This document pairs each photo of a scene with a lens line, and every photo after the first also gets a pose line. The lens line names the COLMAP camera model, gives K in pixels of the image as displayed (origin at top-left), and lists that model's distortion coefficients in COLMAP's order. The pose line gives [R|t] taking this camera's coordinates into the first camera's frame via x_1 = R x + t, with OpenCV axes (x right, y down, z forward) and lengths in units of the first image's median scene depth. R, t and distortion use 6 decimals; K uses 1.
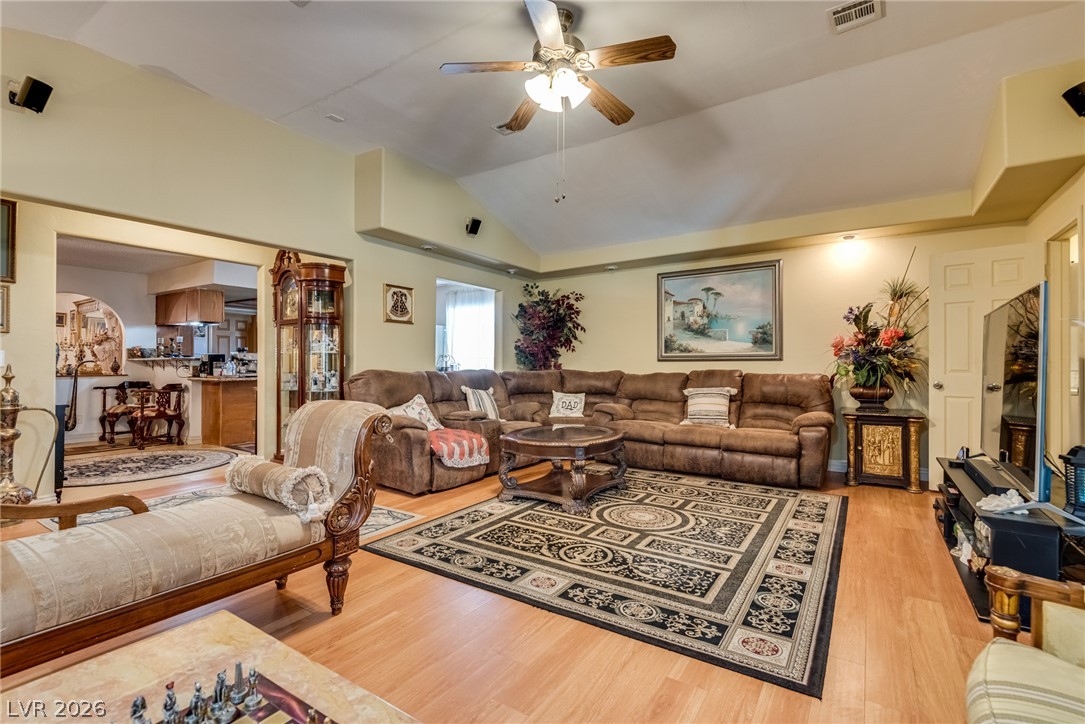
lens RADIAL K [[494.2, 0, 540.2], [0, 494.2, 363.0], [0, 0, 1]] dist [0.018927, -0.003753]
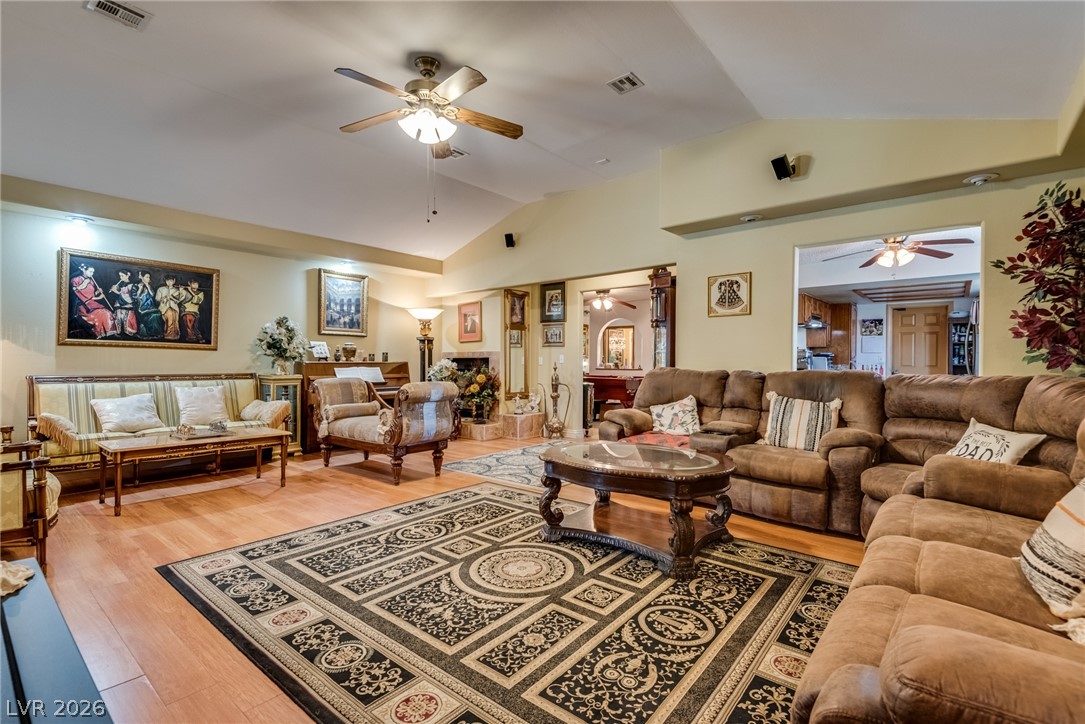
lens RADIAL K [[494.2, 0, 540.3], [0, 494.2, 367.1], [0, 0, 1]] dist [0.018927, -0.003753]
pose [[-0.104072, 0.010614, -0.994513, 0.984857], [-0.001167, 0.999941, 0.010794, 0.003635], [0.994569, 0.002284, -0.104053, 1.167893]]
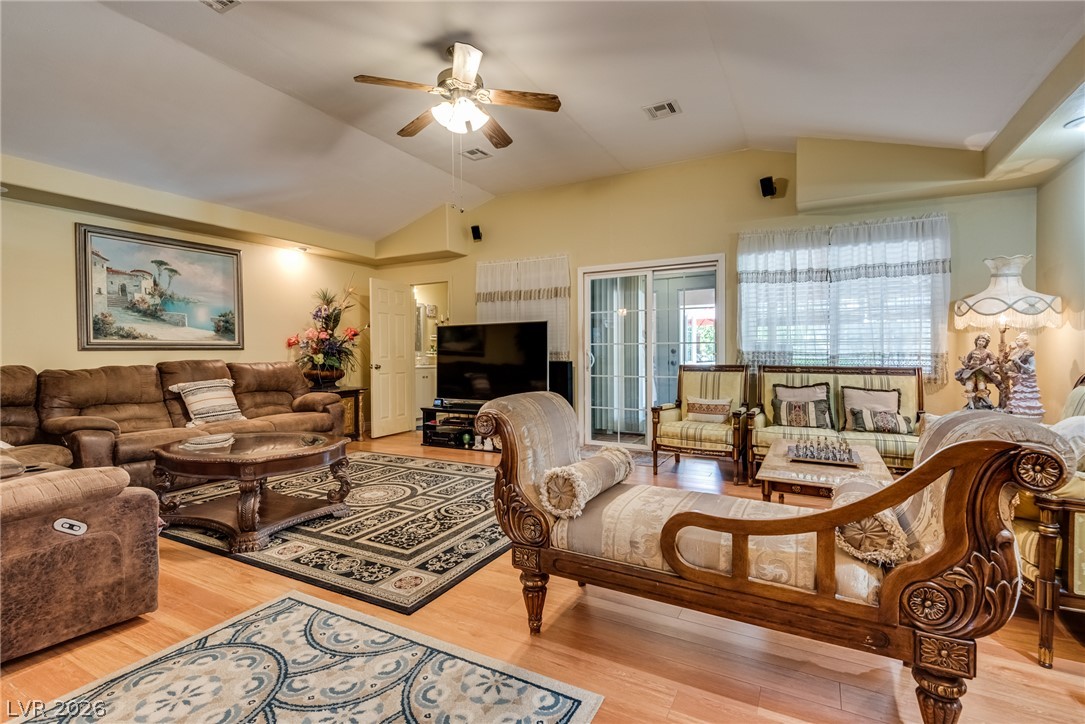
lens RADIAL K [[494.2, 0, 552.8], [0, 494.2, 357.2], [0, 0, 1]] dist [0.018927, -0.003753]
pose [[-0.111928, -0.012321, 0.993640, -0.964357], [0.000738, 0.999922, 0.012482, -0.003841], [-0.993716, 0.002130, -0.111910, 0.775761]]
